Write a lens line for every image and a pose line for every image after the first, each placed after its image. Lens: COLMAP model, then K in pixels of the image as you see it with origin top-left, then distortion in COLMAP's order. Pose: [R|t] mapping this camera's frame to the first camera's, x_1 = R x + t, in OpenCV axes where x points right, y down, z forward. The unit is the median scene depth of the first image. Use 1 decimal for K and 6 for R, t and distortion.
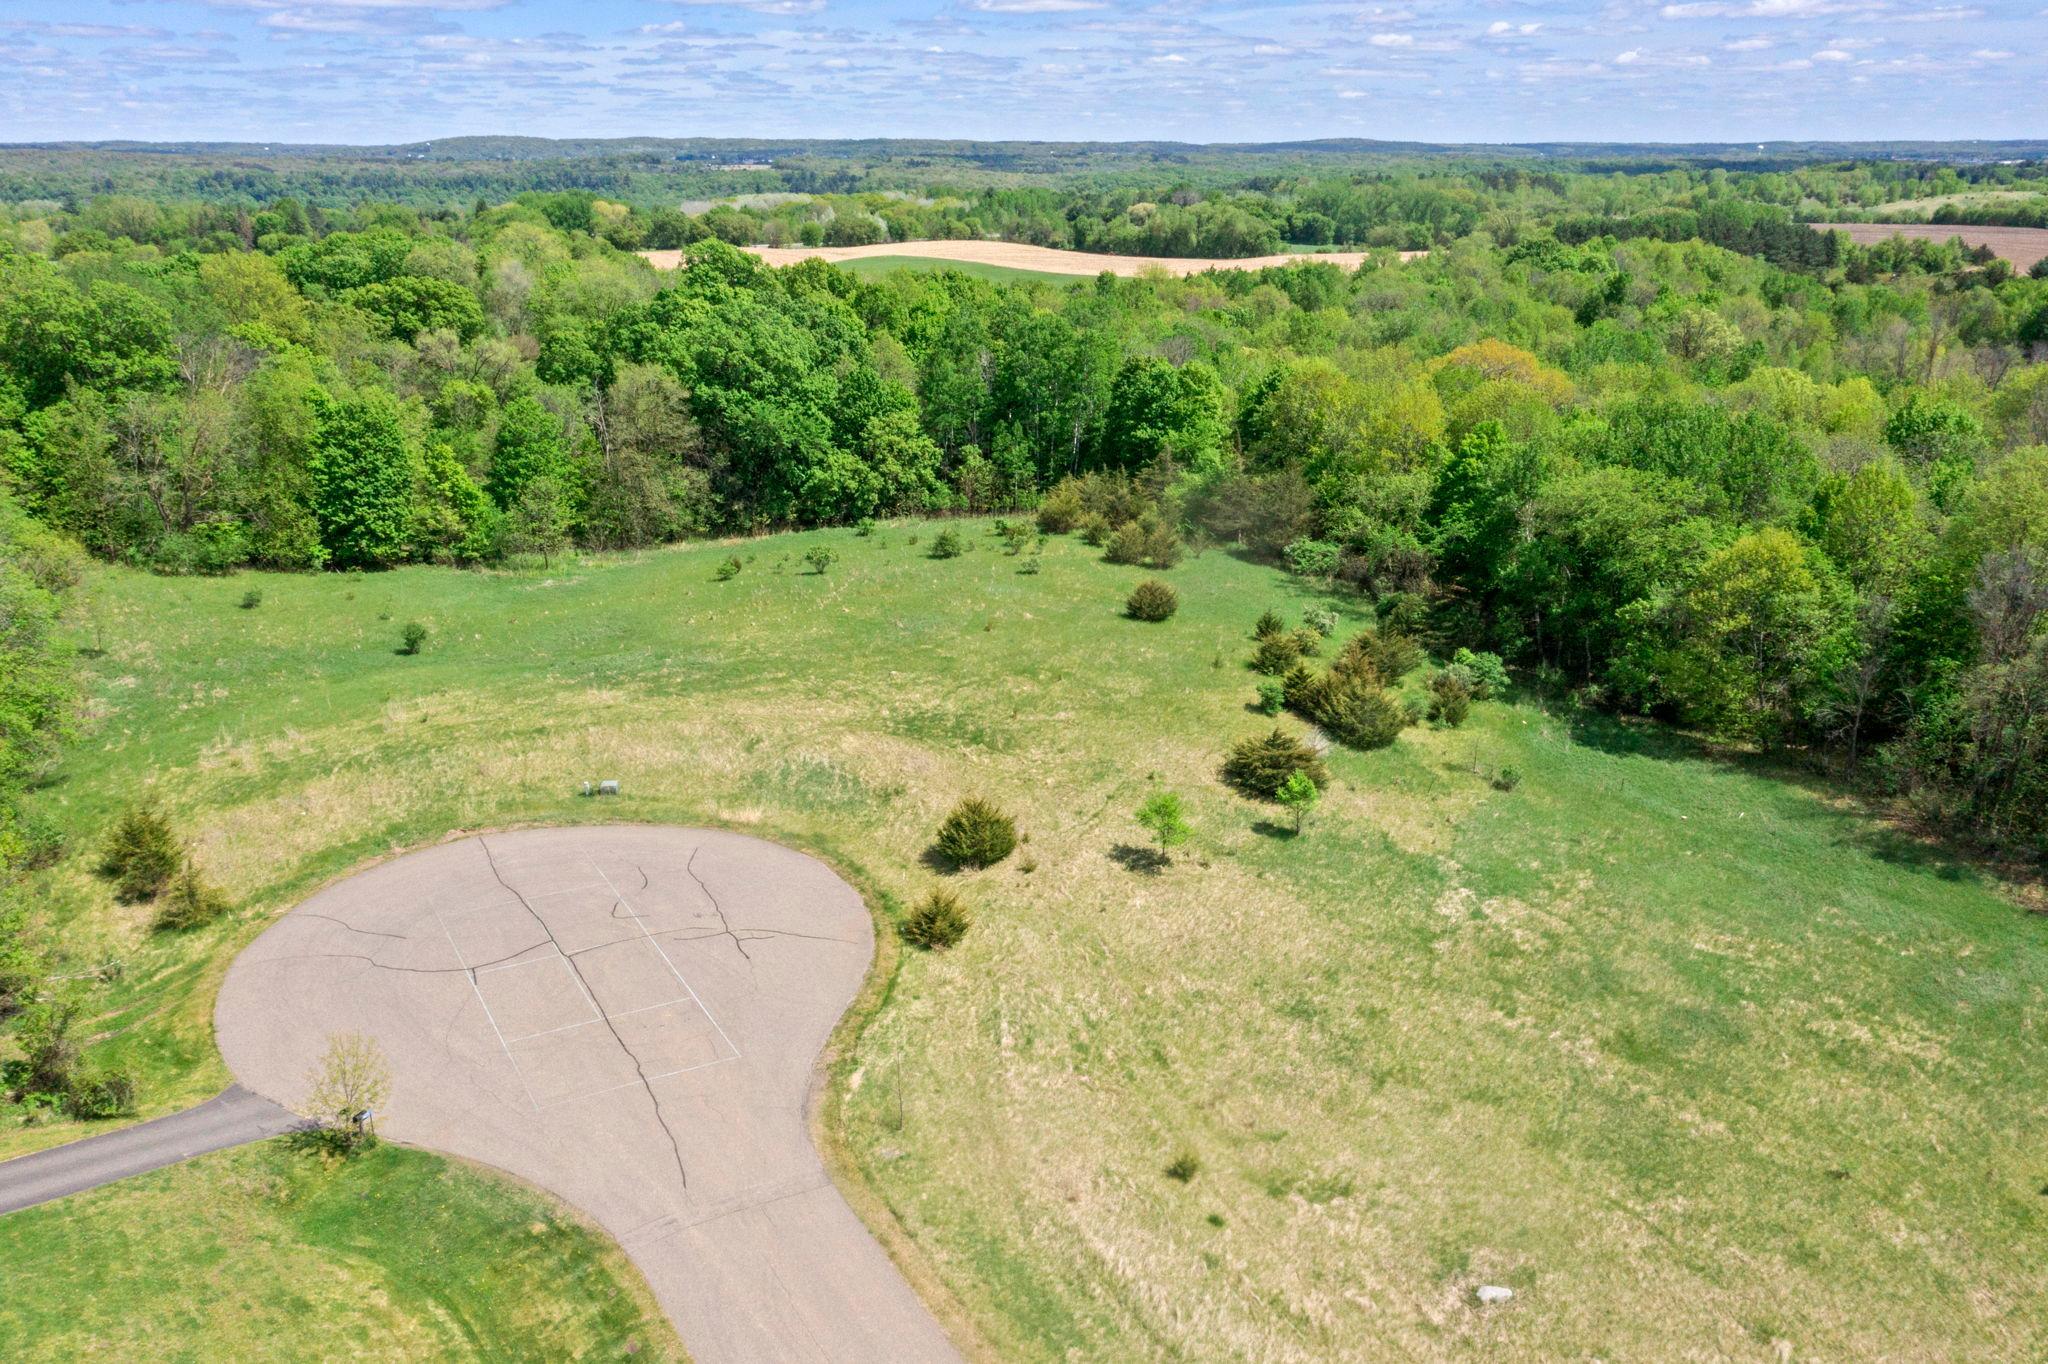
lens RADIAL K [[1654.9, 0, 1022.6], [0, 1654.9, 680.5], [0, 0, 1]] dist [-0.014599, 0.003680]
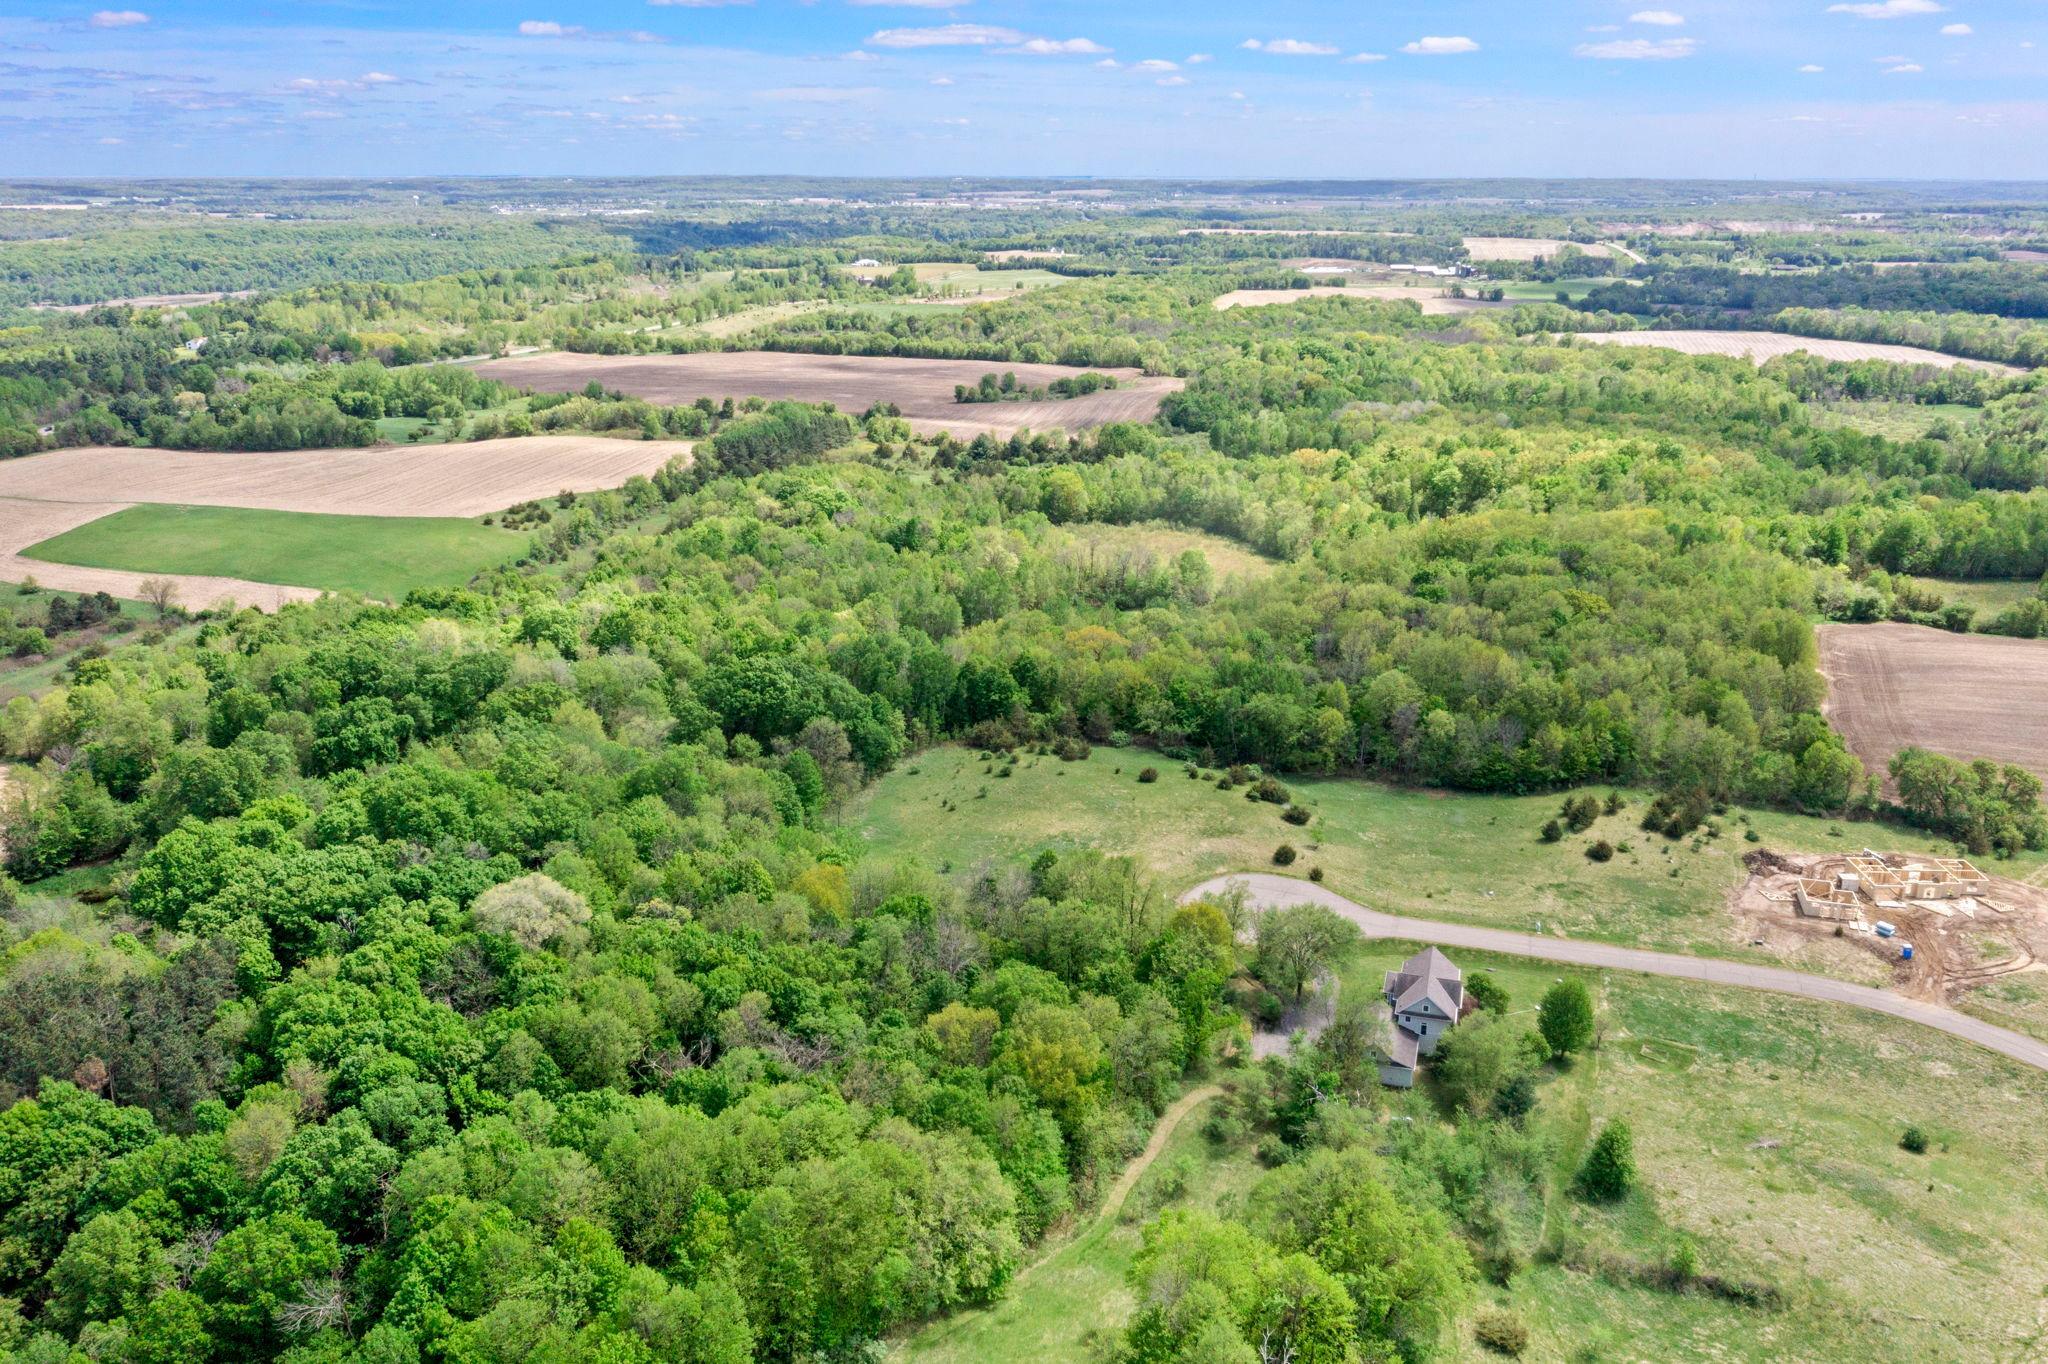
lens RADIAL K [[1630.2, 0, 1025.6], [0, 1630.2, 673.1], [0, 0, 1]] dist [-0.012014, -0.005494]
pose [[0.707622, -0.203974, 0.676510, -1.371356], [0.210615, 0.974794, 0.073608, -0.334552], [-0.674472, 0.090396, 0.732746, -0.624094]]
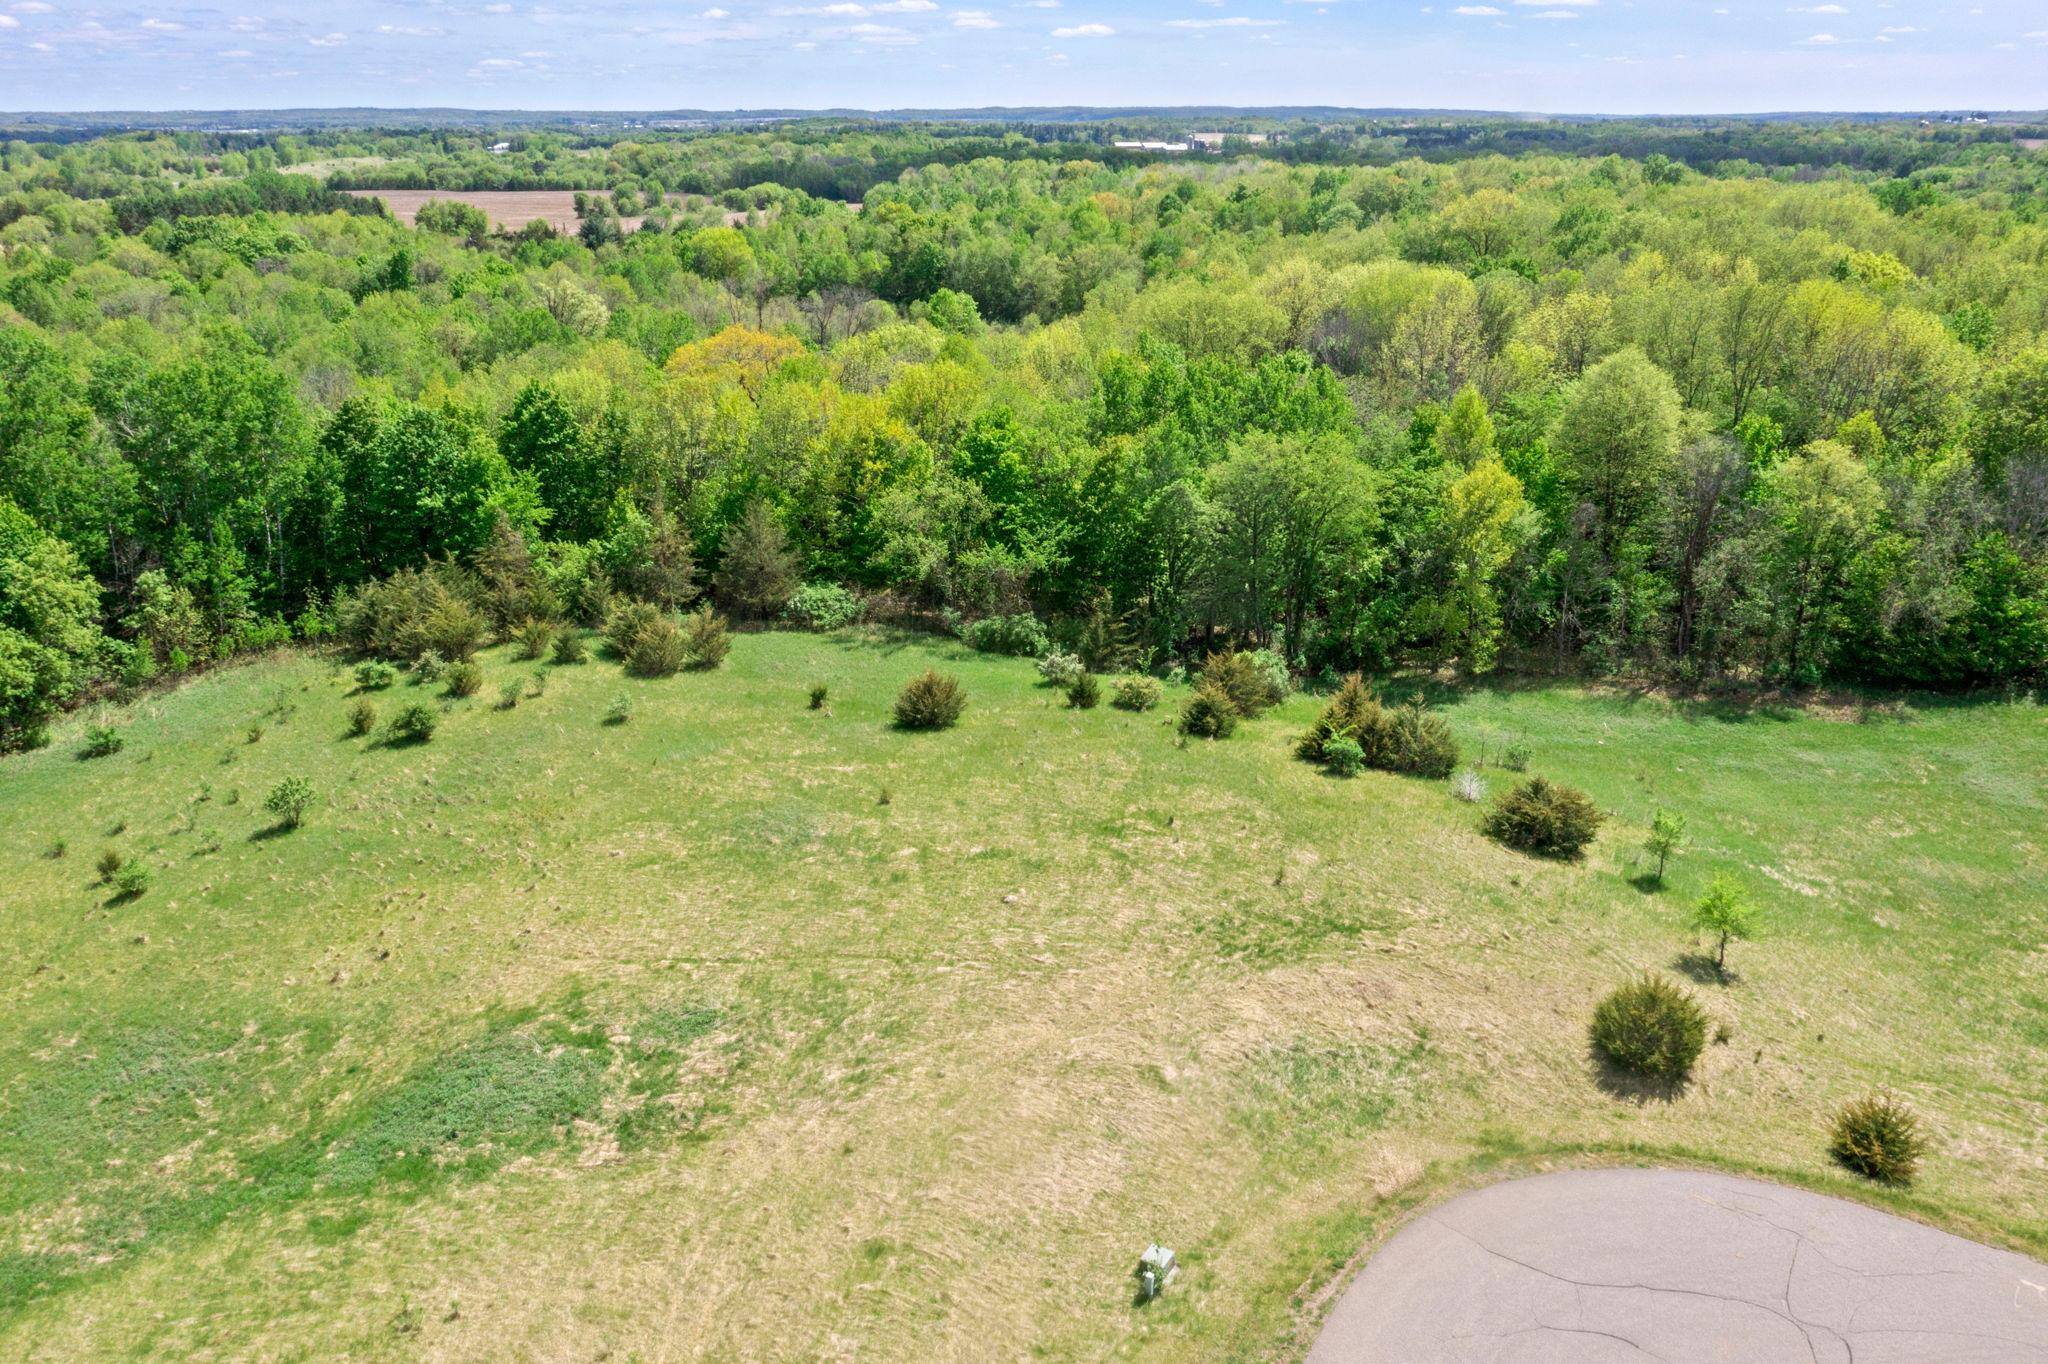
lens RADIAL K [[1635.0, 0, 1022.9], [0, 1635.0, 689.3], [0, 0, 1]] dist [-0.014992, 0.004751]
pose [[0.570821, -0.268317, 0.775996, -0.354893], [0.248915, 0.957172, 0.147861, -0.113821], [-0.782436, 0.108755, 0.613162, 0.379129]]
